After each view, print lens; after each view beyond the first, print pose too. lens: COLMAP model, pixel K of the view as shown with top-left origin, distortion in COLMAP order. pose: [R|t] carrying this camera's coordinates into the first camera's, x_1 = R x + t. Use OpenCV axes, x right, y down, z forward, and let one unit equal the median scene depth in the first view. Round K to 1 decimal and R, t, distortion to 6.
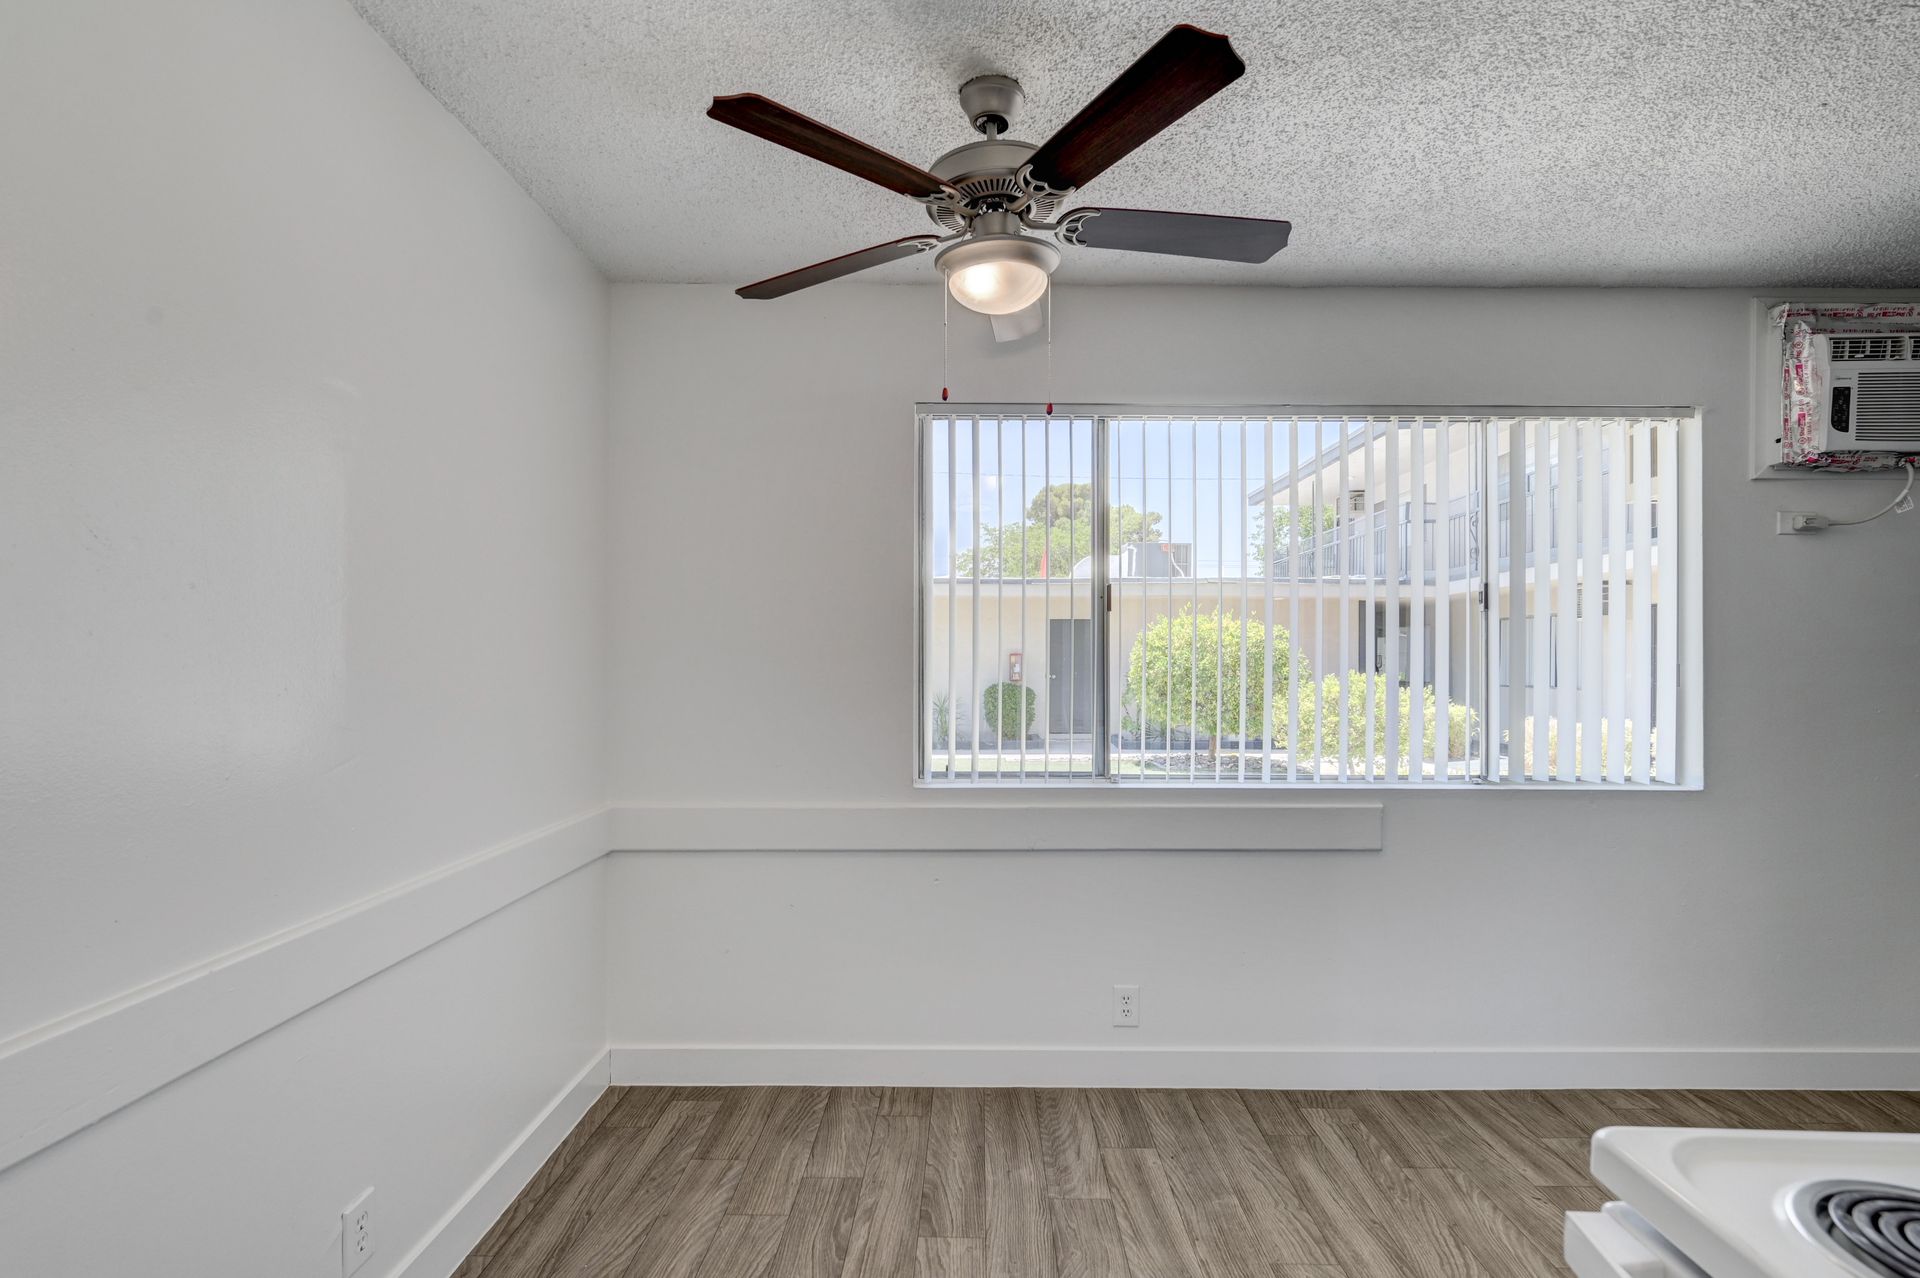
lens RADIAL K [[887.9, 0, 974.8], [0, 887.9, 665.9], [0, 0, 1]] dist [0.001948, 0.000039]
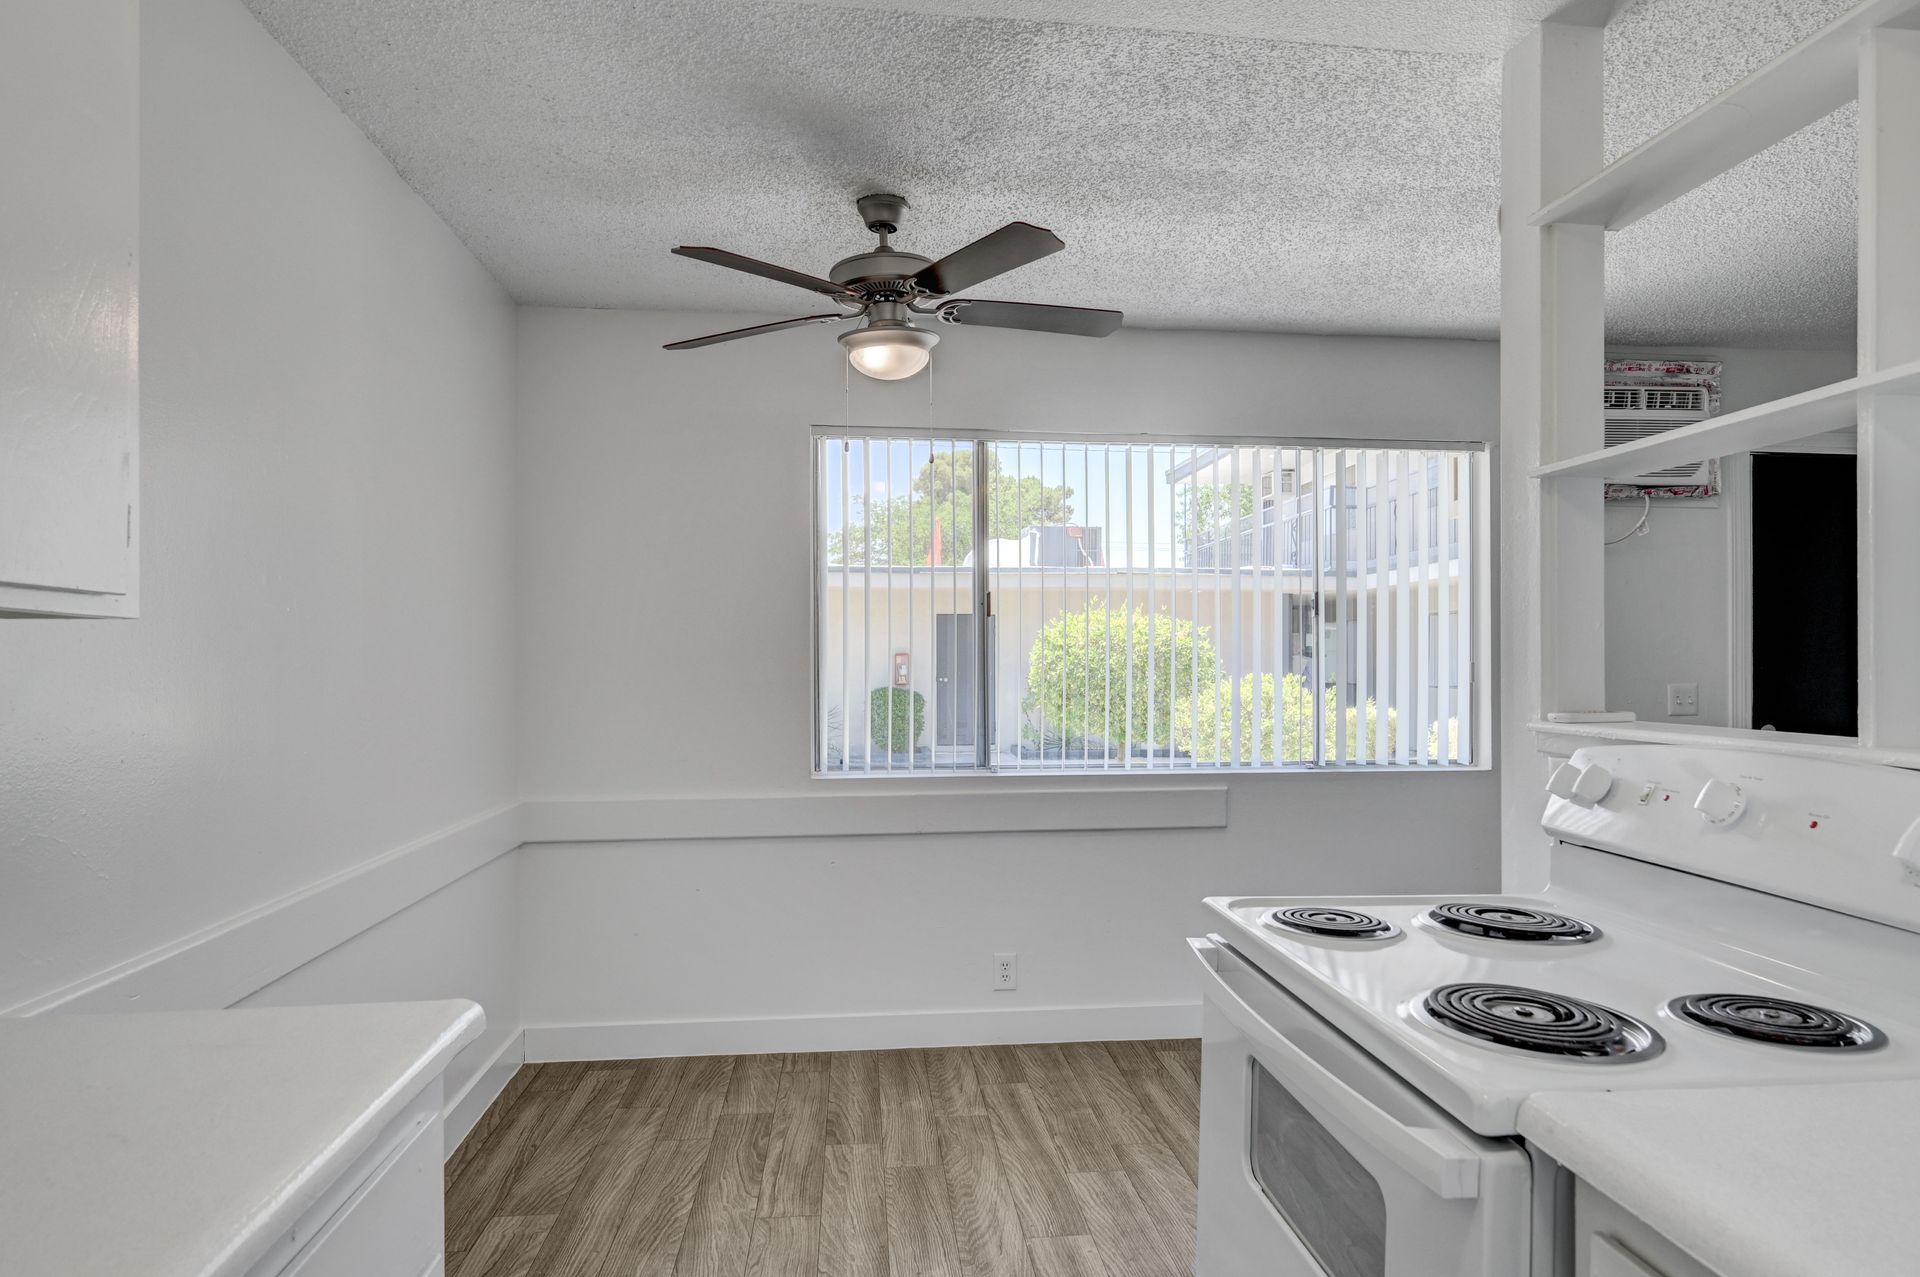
lens RADIAL K [[1086.7, 0, 967.7], [0, 1086.7, 666.0], [0, 0, 1]] dist [0.001569, 0.000083]
pose [[0.994260, -0.004913, 0.106874, -0.020553], [0.005103, 0.999986, -0.001510, 0.001782], [-0.106865, 0.002047, 0.994271, -0.362402]]
